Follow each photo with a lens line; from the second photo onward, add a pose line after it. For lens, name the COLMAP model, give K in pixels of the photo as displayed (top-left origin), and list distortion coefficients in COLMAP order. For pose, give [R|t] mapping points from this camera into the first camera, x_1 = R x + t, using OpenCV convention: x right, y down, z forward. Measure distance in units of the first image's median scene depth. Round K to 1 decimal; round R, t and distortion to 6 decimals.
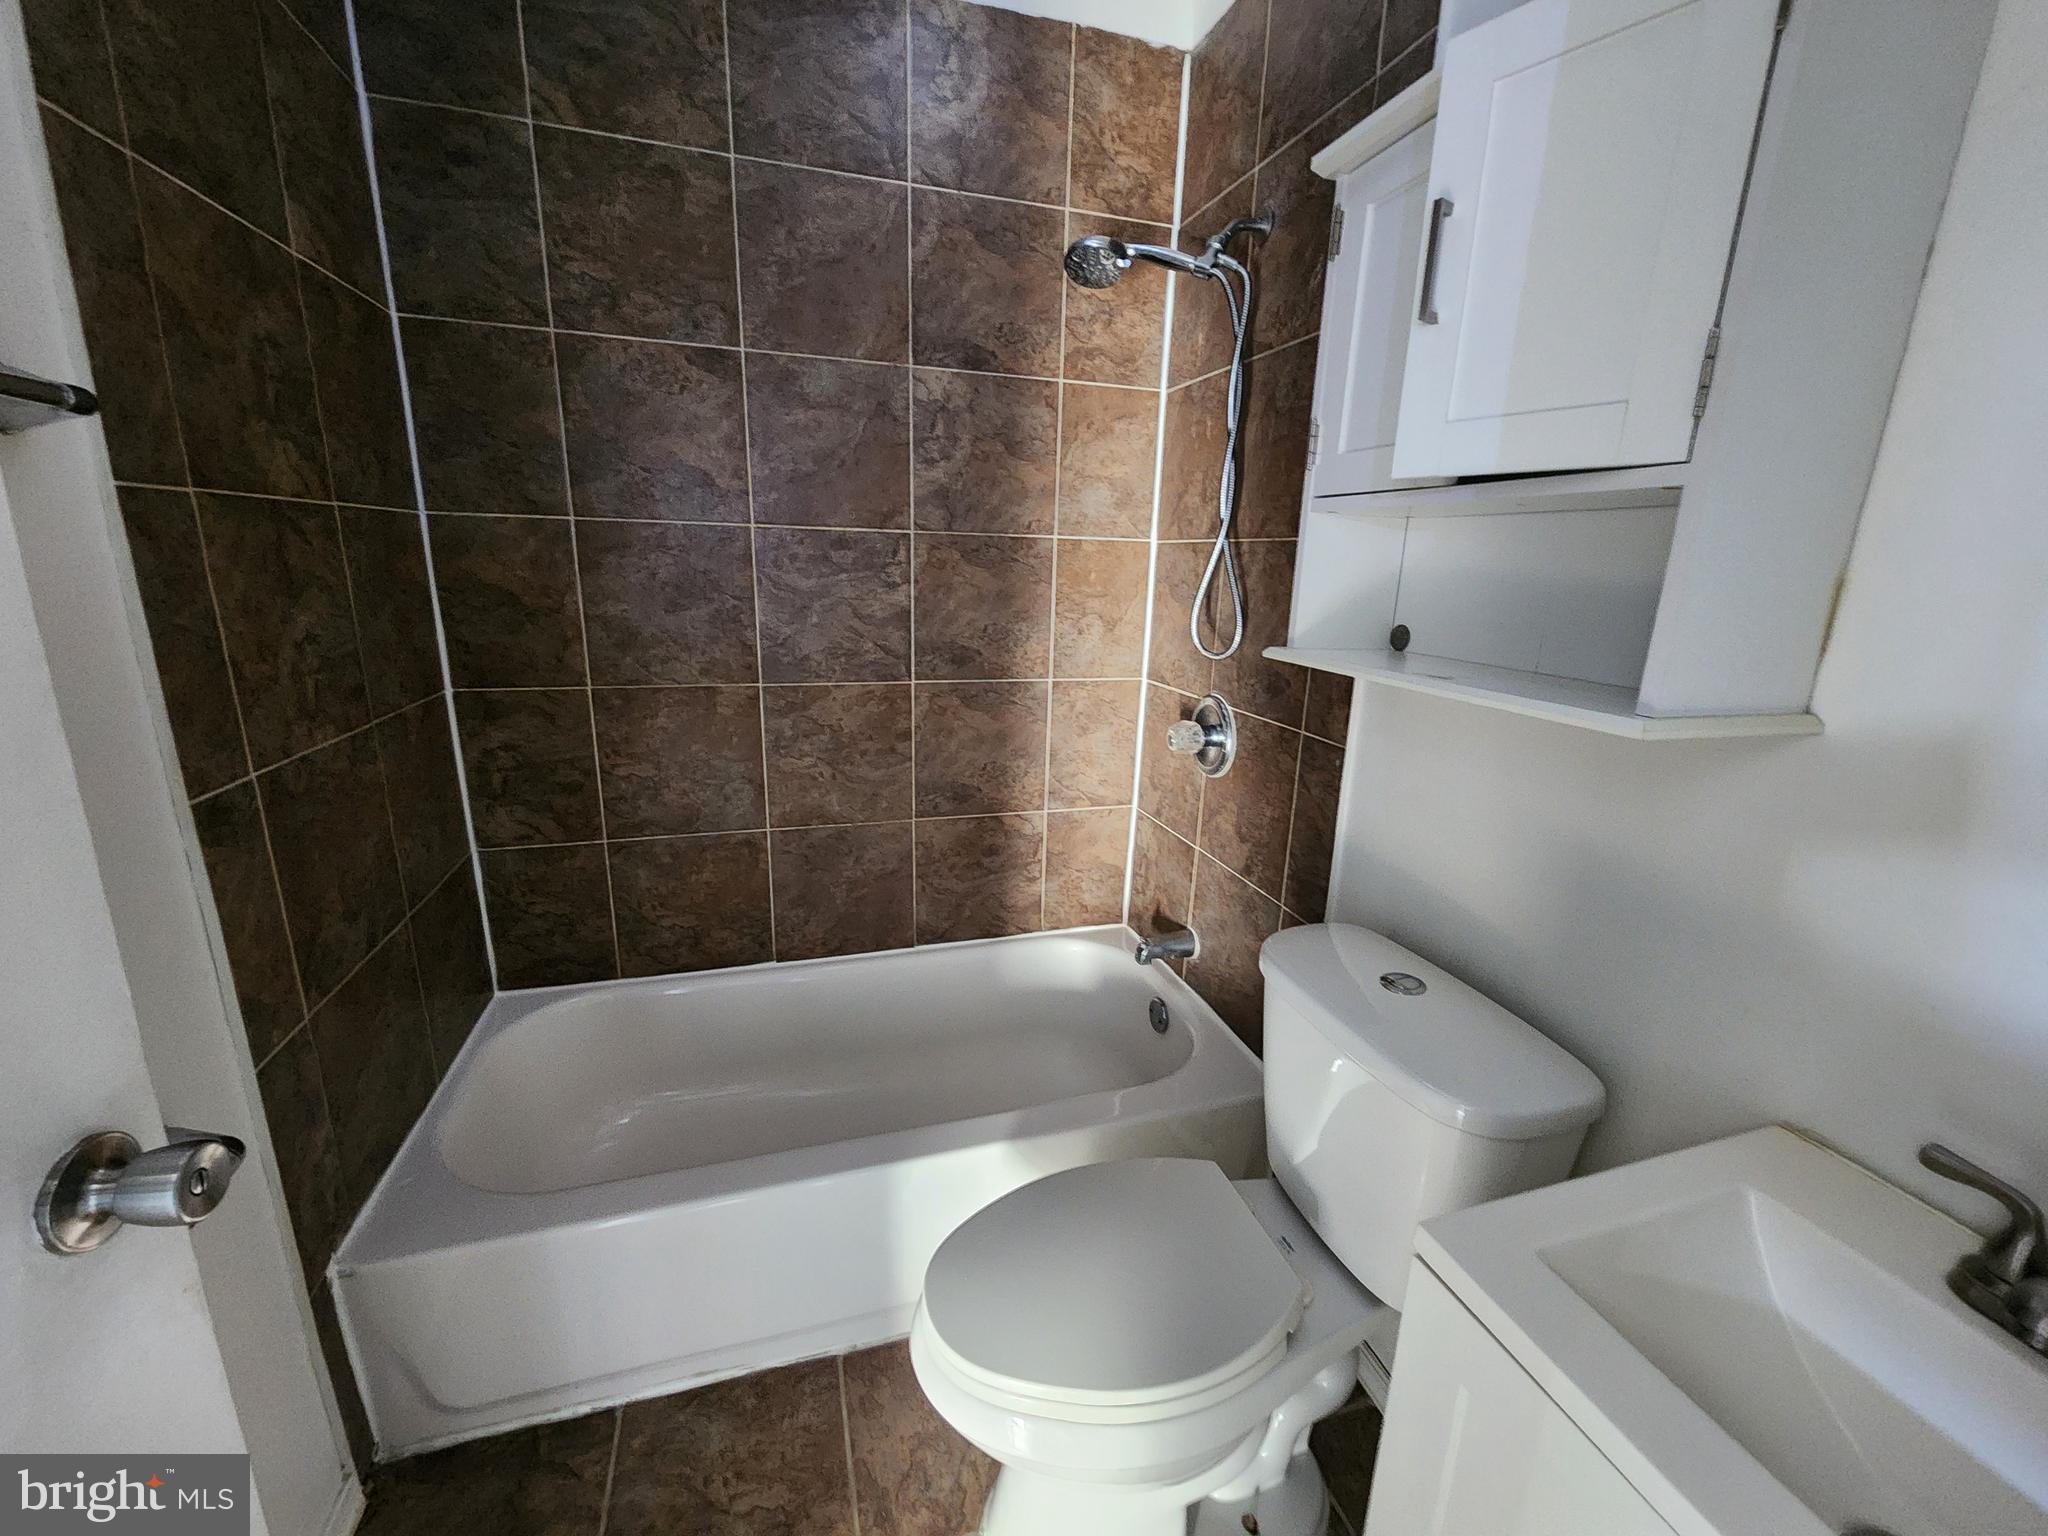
lens RADIAL K [[824.6, 0, 1053.6], [0, 824.6, 761.3], [0, 0, 1]] dist [-0.002654, -0.000207]
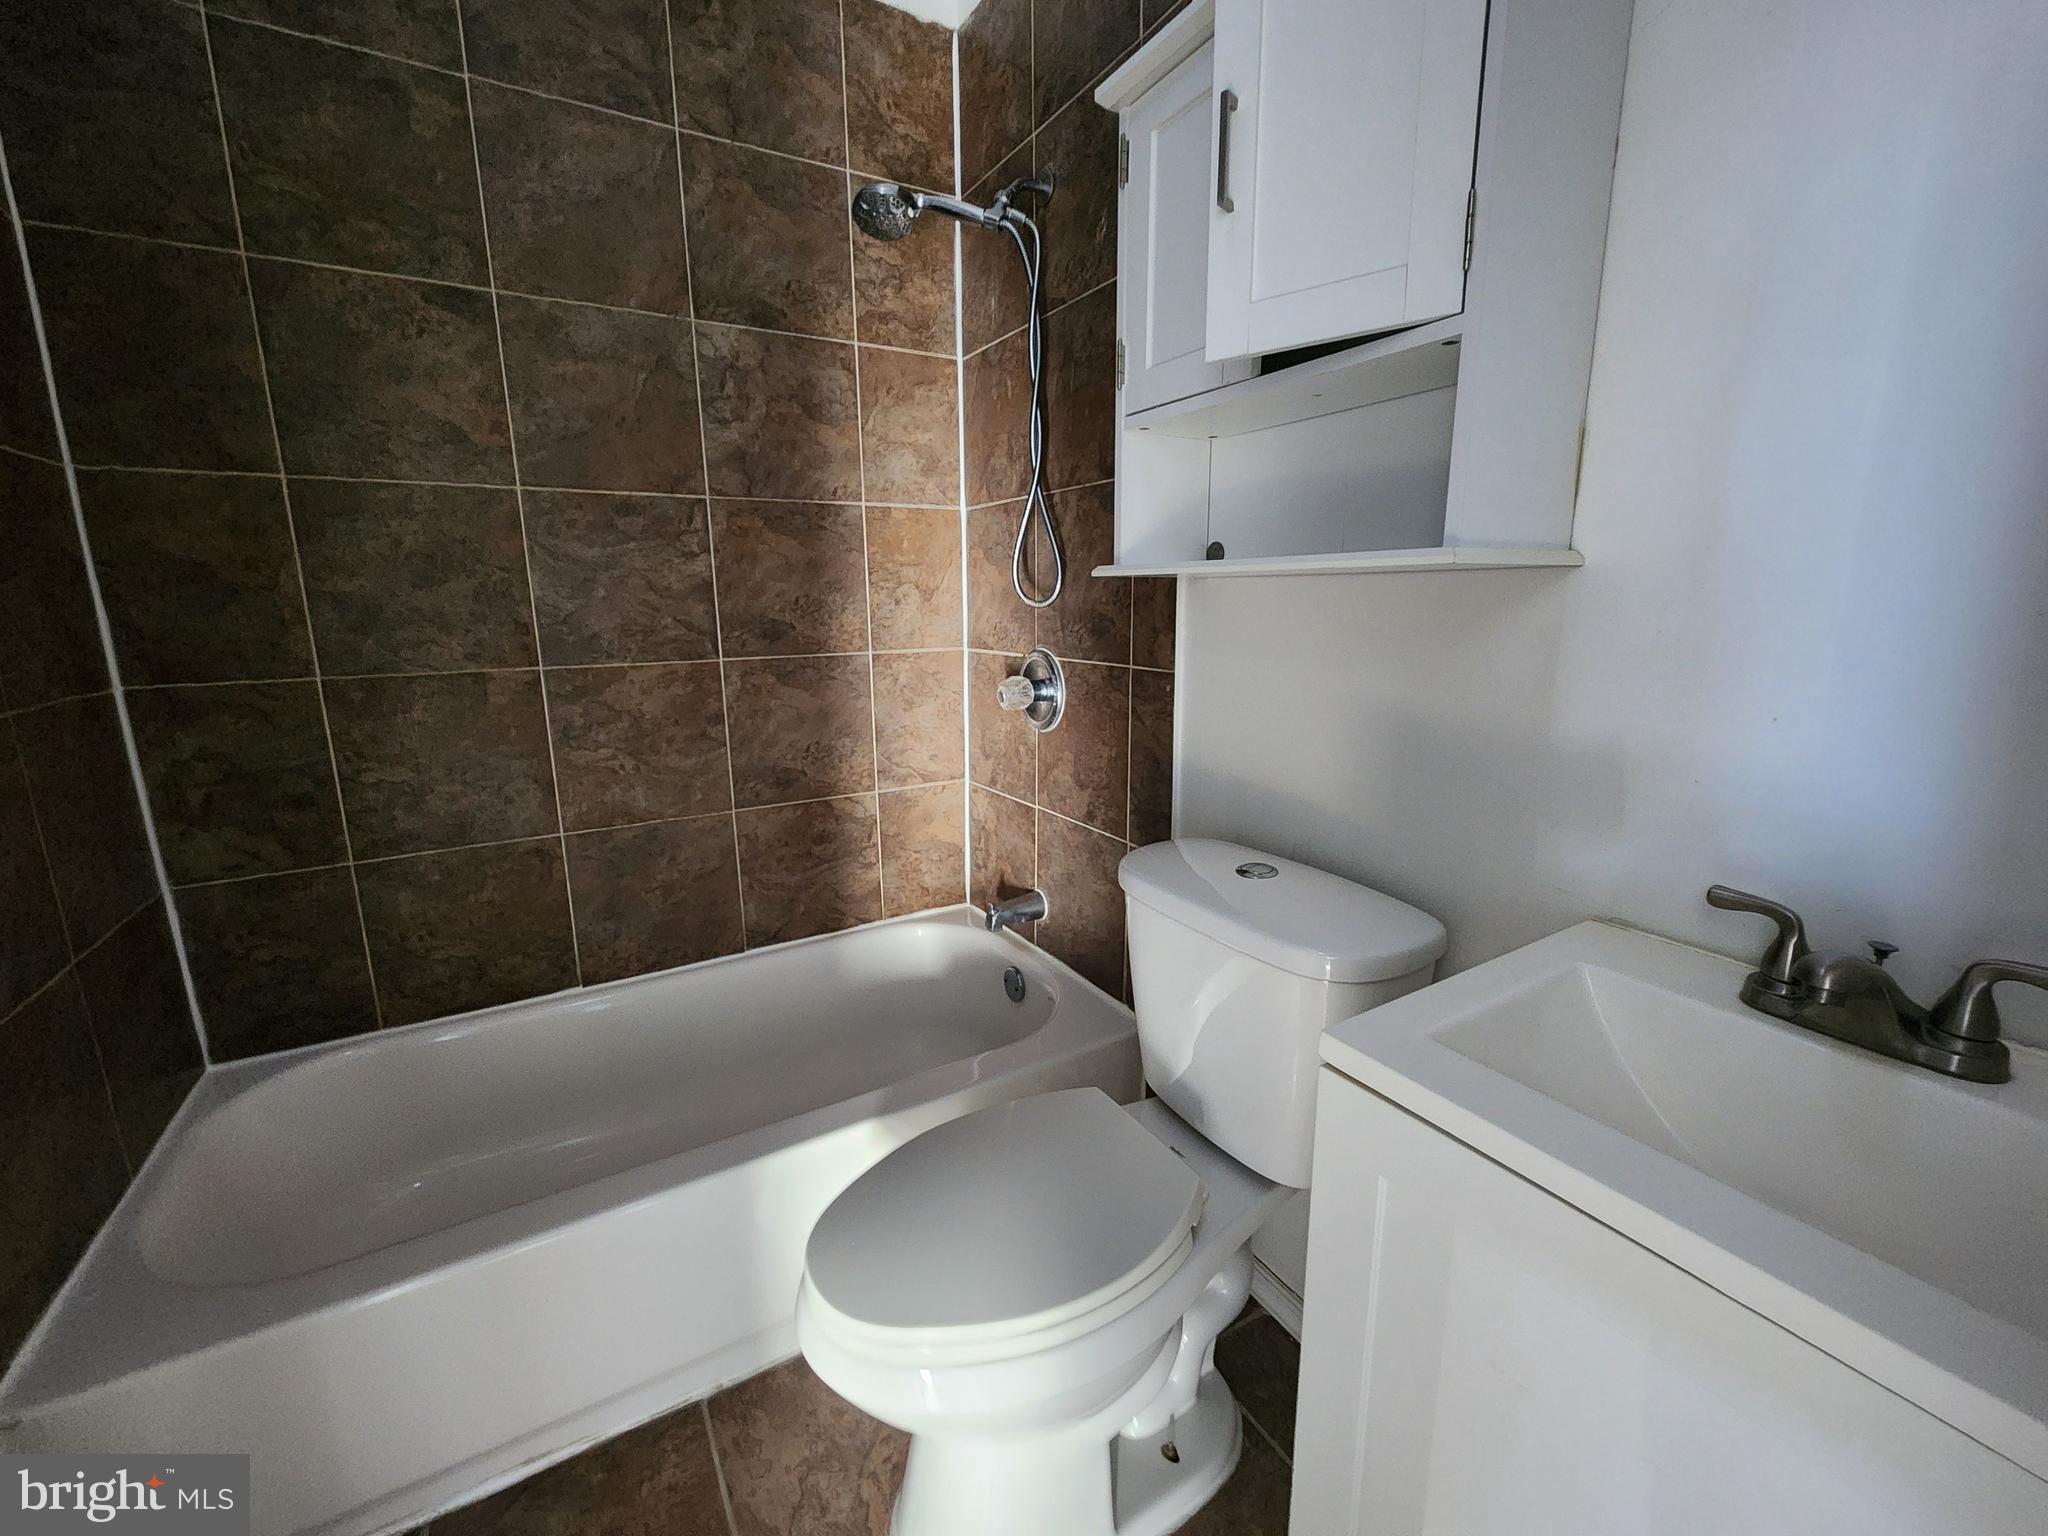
lens RADIAL K [[828.3, 0, 1042.3], [0, 828.3, 761.7], [0, 0, 1]] dist [-0.001728, -0.000980]
pose [[0.971993, -0.086888, 0.218357, -0.034928], [0.097122, 0.994601, -0.036559, 0.093735], [-0.214002, 0.056743, 0.975184, 0.021681]]
